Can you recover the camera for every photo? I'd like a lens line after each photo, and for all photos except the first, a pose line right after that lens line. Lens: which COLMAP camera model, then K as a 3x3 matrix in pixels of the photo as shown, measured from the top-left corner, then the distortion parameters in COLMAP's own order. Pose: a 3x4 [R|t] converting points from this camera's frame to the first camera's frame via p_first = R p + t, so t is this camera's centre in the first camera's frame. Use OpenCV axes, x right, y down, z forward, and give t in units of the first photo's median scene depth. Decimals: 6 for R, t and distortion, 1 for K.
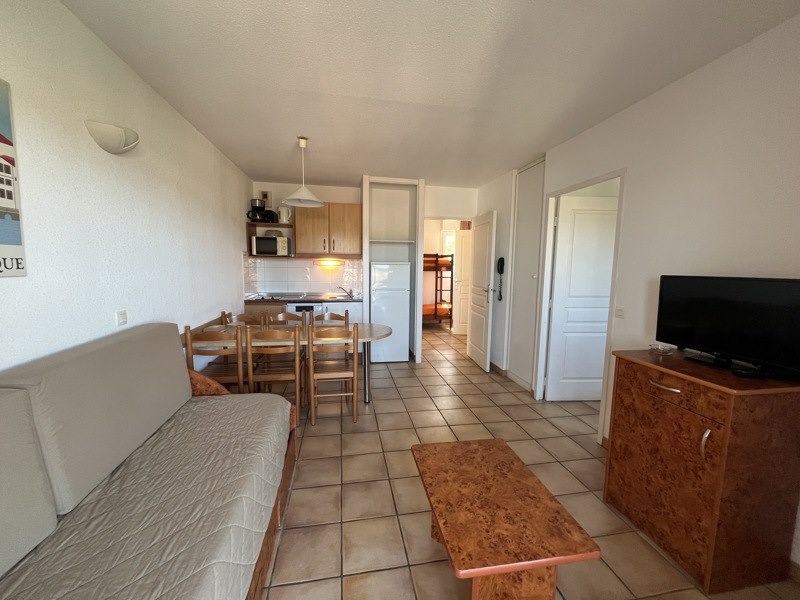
lens RADIAL K [[323.3, 0, 400.0], [0, 323.3, 300.0], [0, 0, 1]] dist [-0.001213, -0.000114]
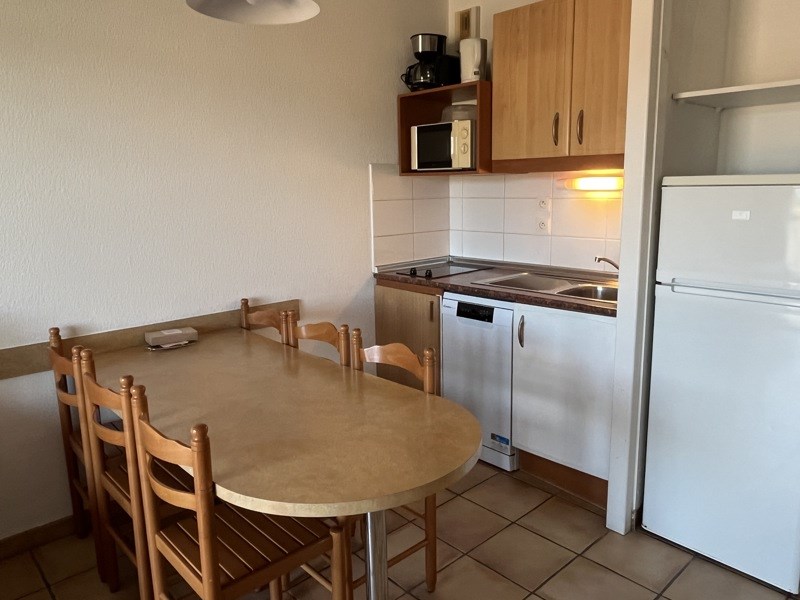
lens RADIAL K [[587.7, 0, 400.0], [0, 587.7, 300.0], [0, 0, 1]] dist [-0.002691, -0.000722]
pose [[0.544618, 0.137243, -0.827378, 0.210676], [-0.066765, 0.990484, 0.120351, -0.060752], [0.836022, -0.010305, 0.548599, 0.549444]]
